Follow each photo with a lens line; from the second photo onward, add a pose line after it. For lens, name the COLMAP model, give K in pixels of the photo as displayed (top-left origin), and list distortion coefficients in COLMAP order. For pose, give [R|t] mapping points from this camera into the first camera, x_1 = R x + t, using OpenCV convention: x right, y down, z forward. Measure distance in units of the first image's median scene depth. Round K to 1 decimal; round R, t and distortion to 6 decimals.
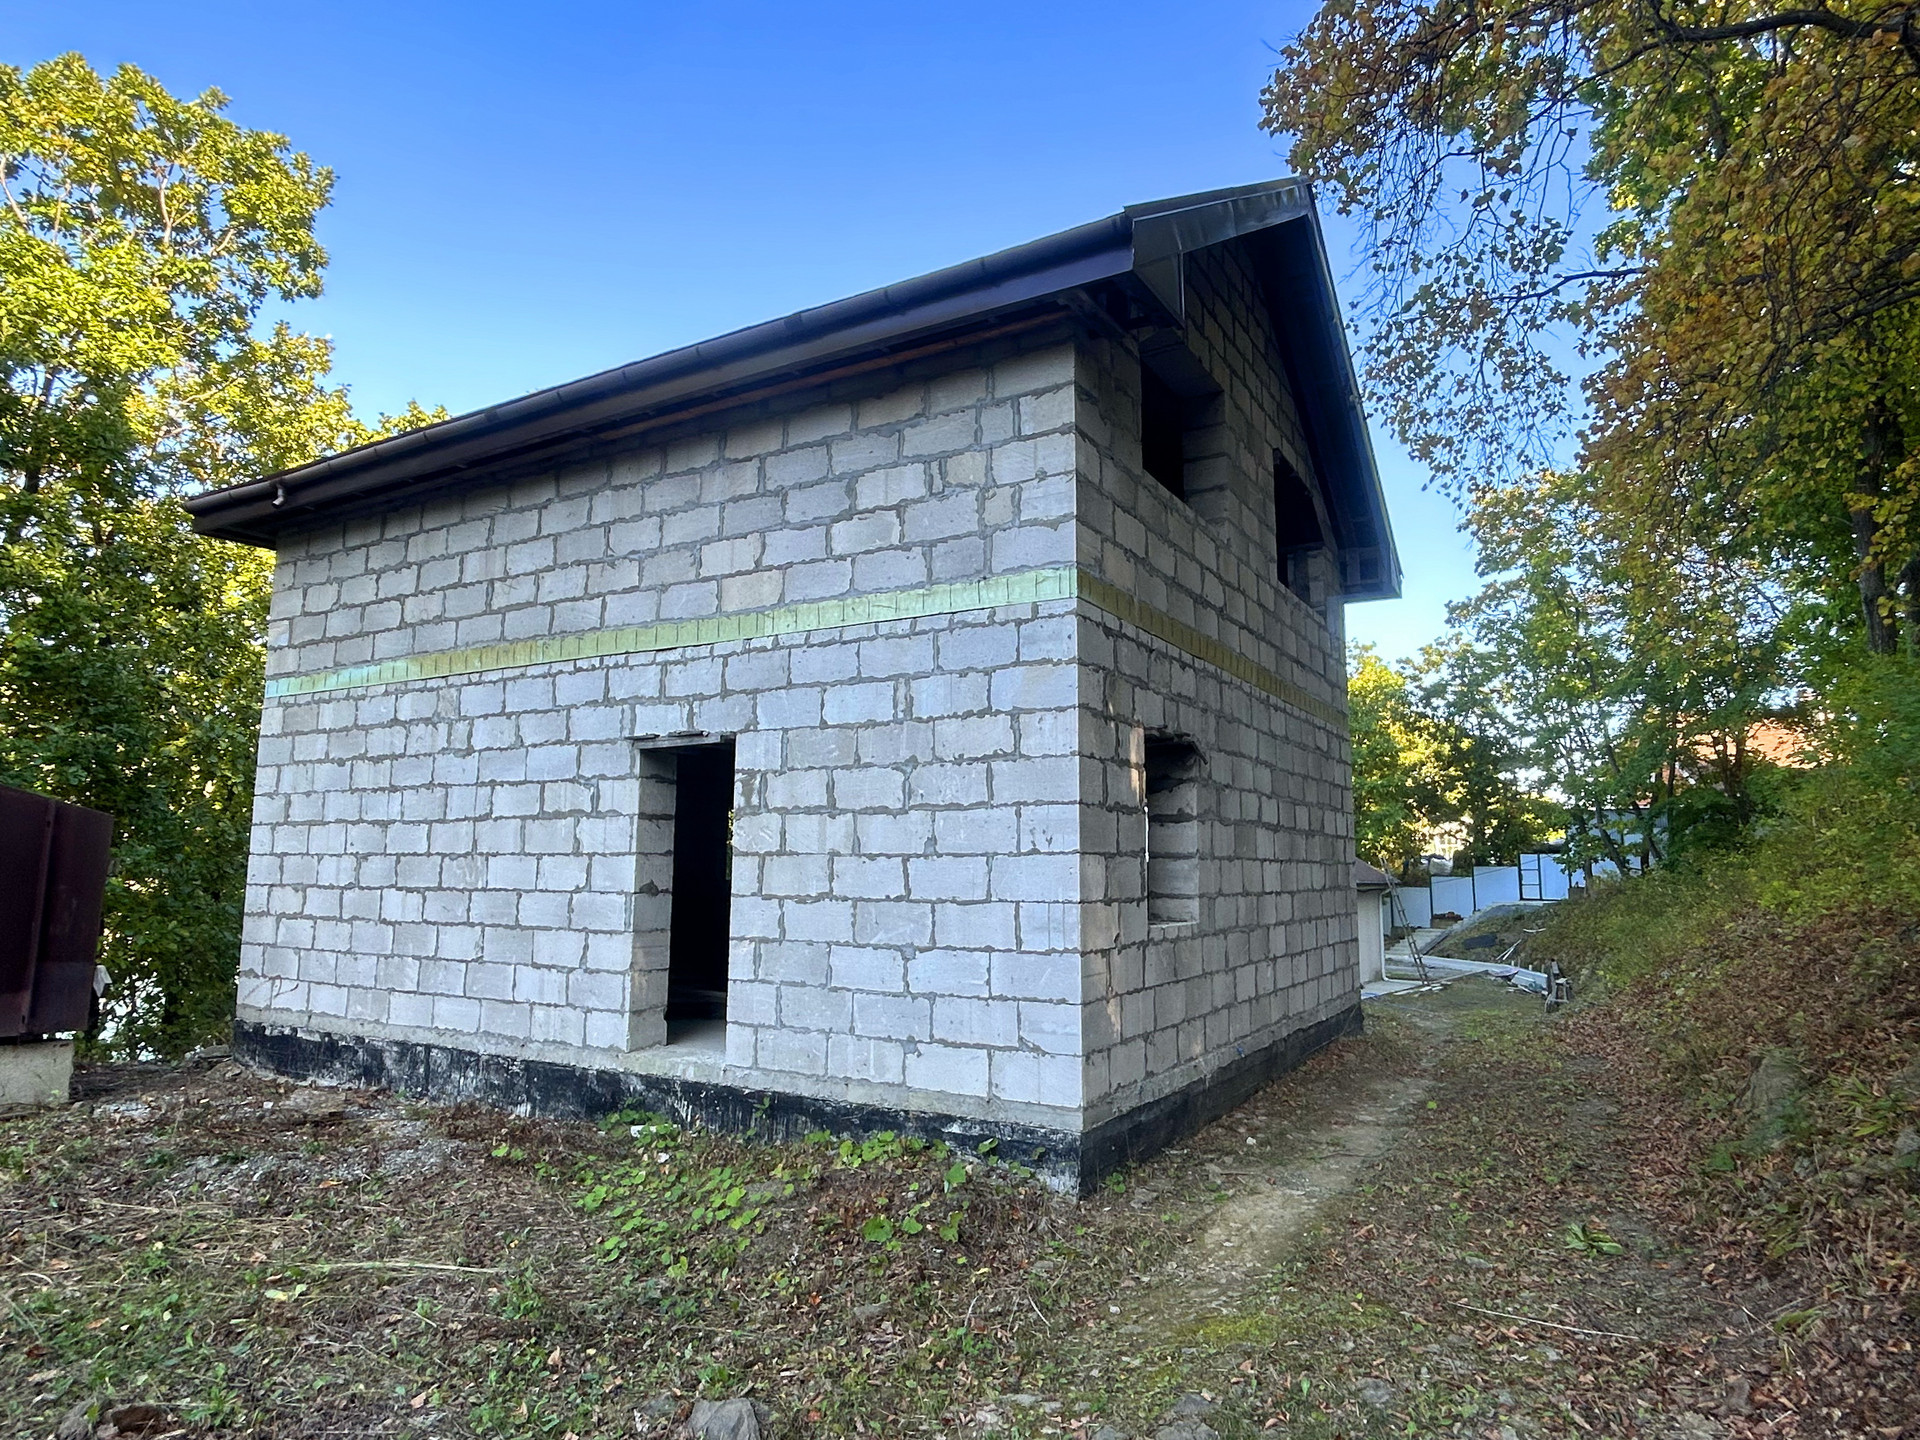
lens RADIAL K [[1116.2, 0, 987.3], [0, 1116.2, 739.7], [0, 0, 1]] dist [0.008501, -0.012227]
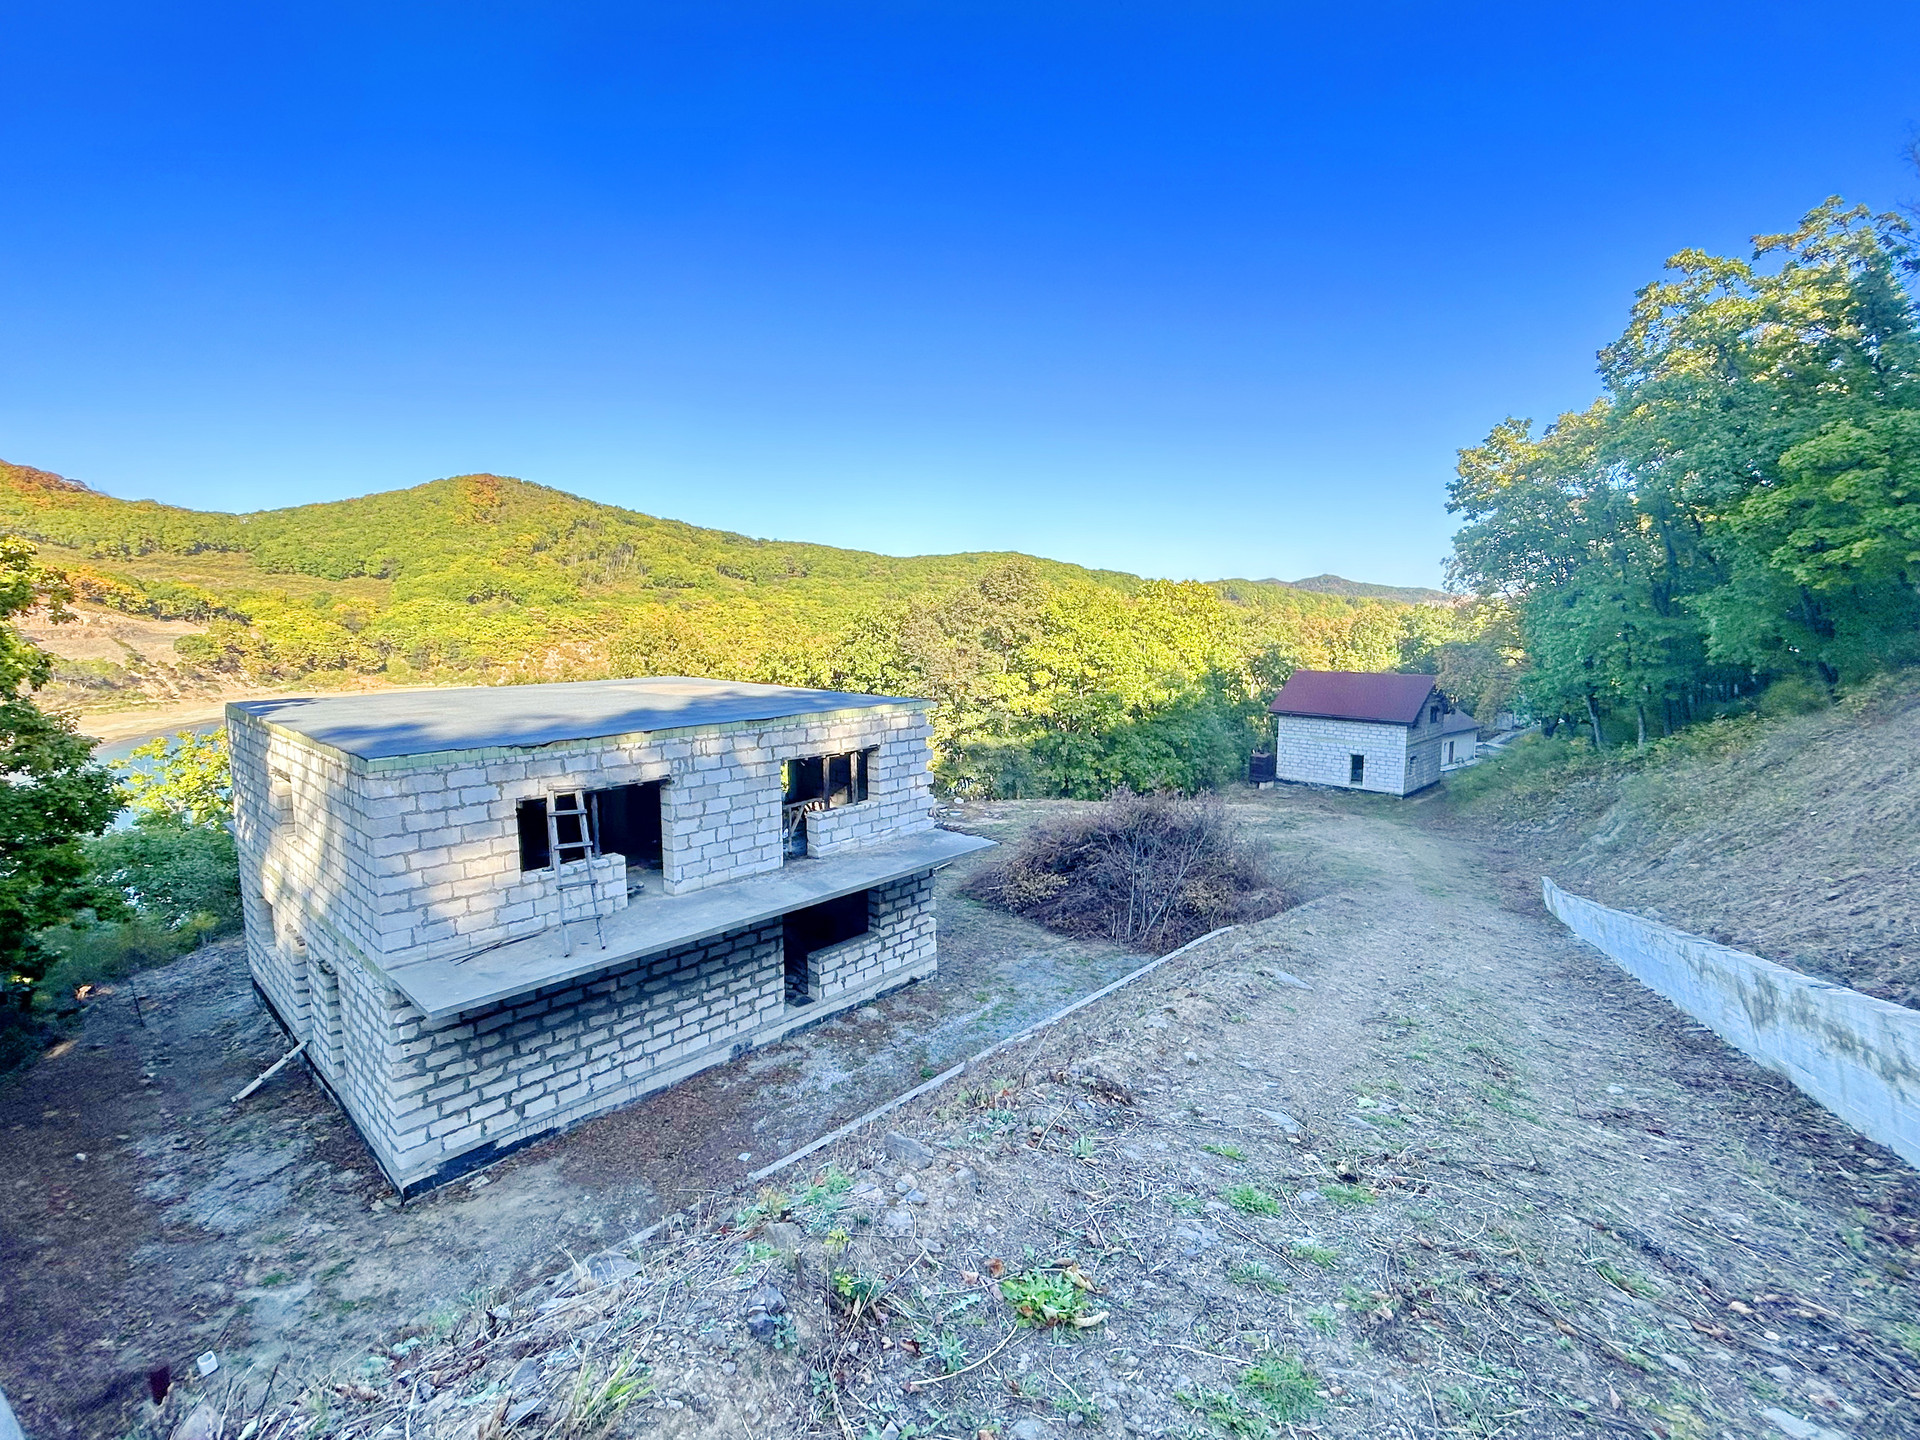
lens RADIAL K [[906.2, 0, 968.8], [0, 906.2, 714.9], [0, 0, 1]] dist [-0.005371, 0.003391]
pose [[0.969236, 0.023923, -0.244968, -1.570154], [0.035268, 0.971497, 0.234412, -2.211470], [0.243593, -0.235840, 0.940766, -6.864410]]
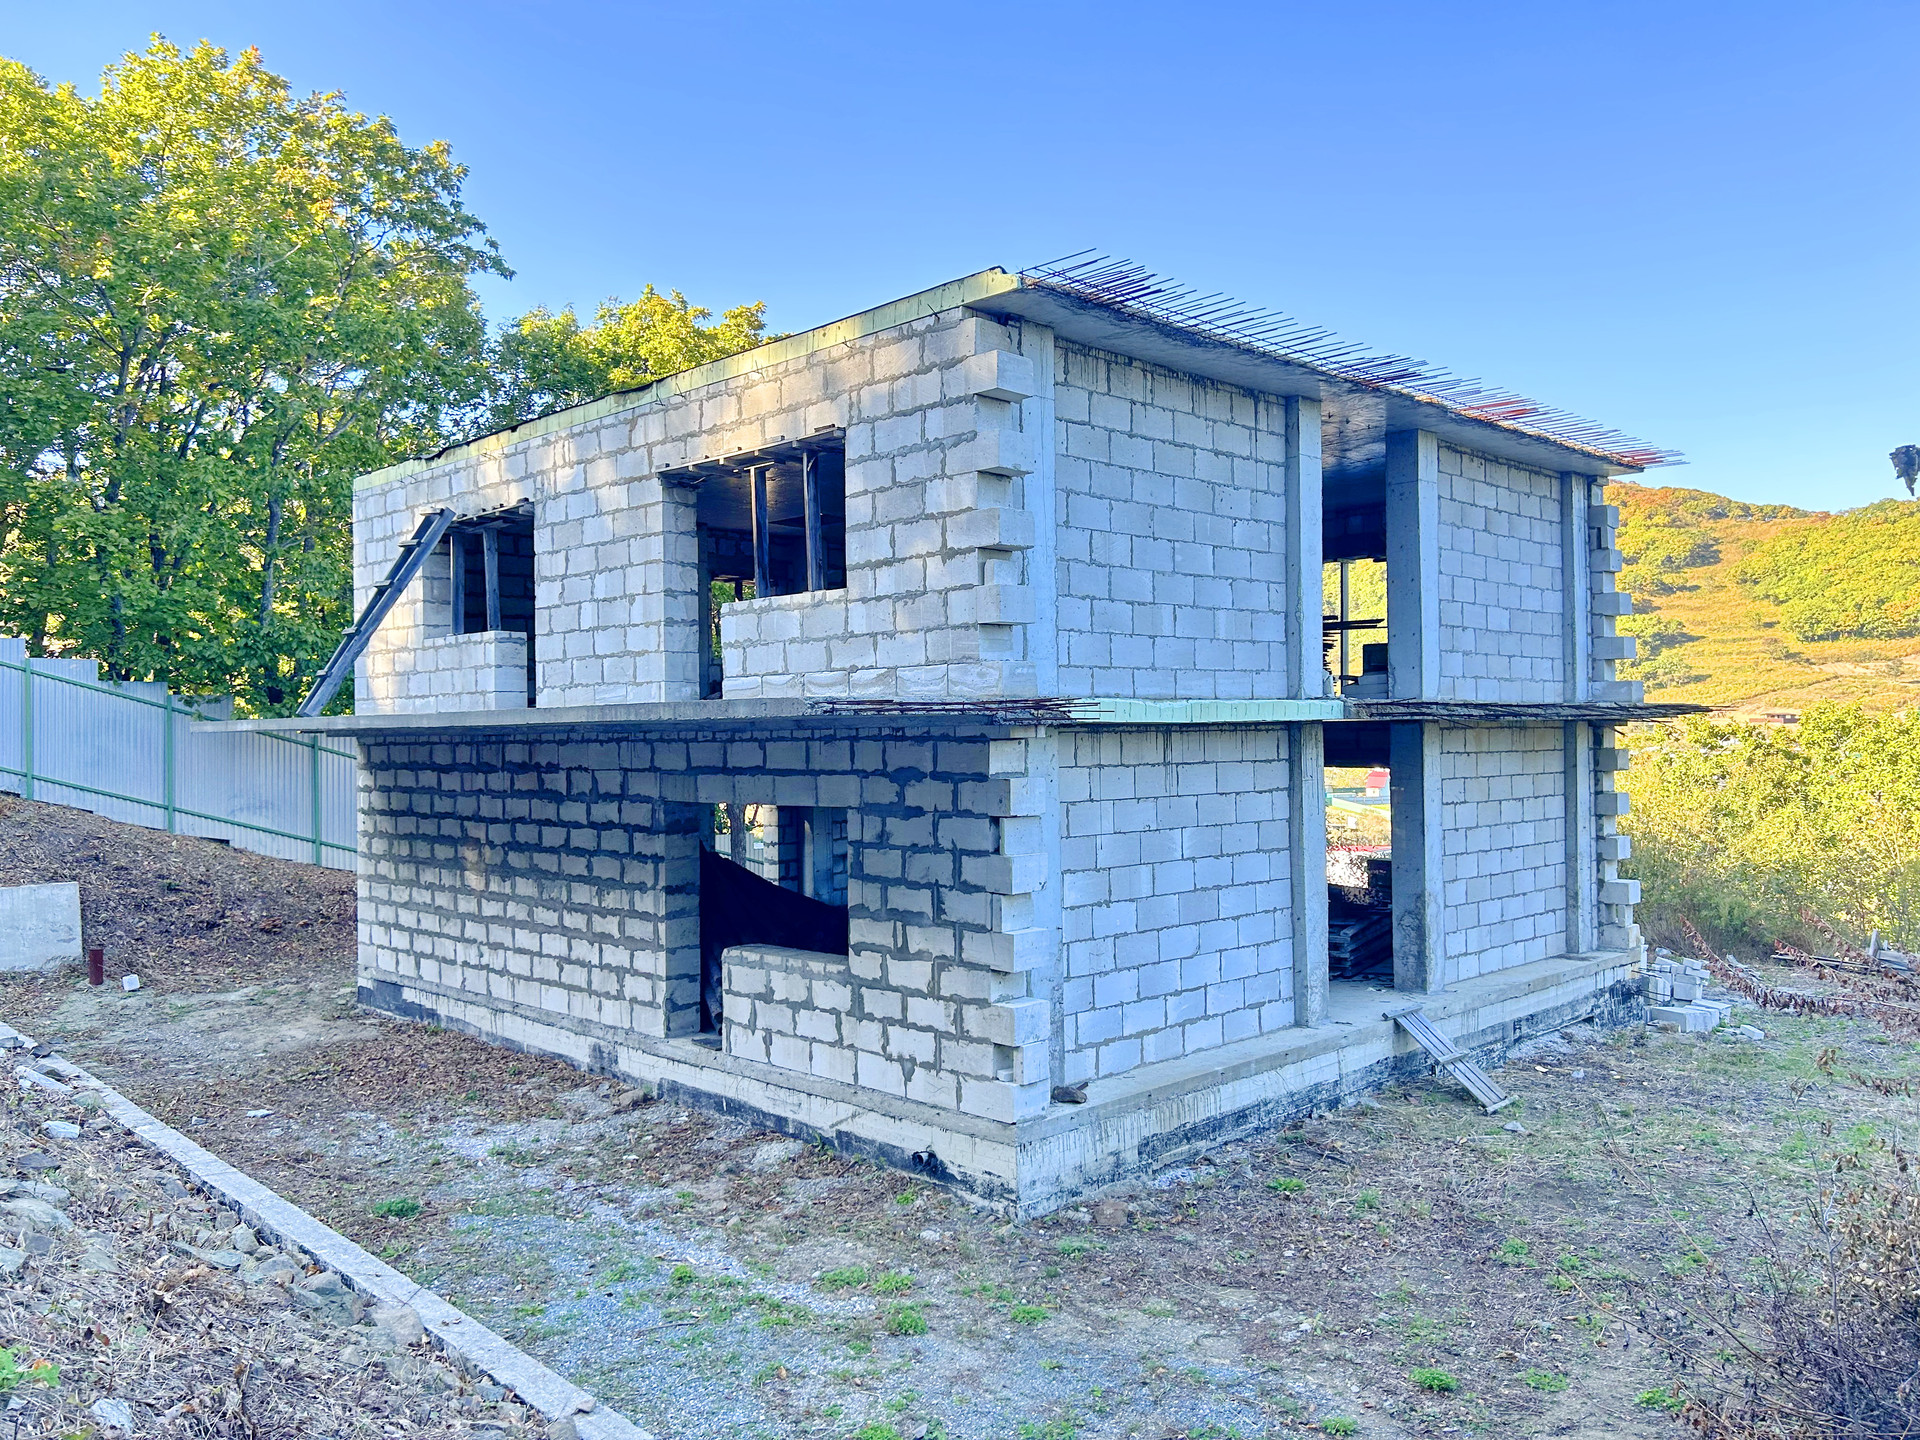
lens RADIAL K [[1469.7, 0, 965.4], [0, 1469.7, 702.6], [0, 0, 1]] dist [0.064739, -0.075046]
pose [[-0.315949, -0.016022, -0.948641, -1.097418], [0.135476, 0.988850, -0.061822, -1.264238], [0.939054, -0.148051, -0.310255, -4.307930]]
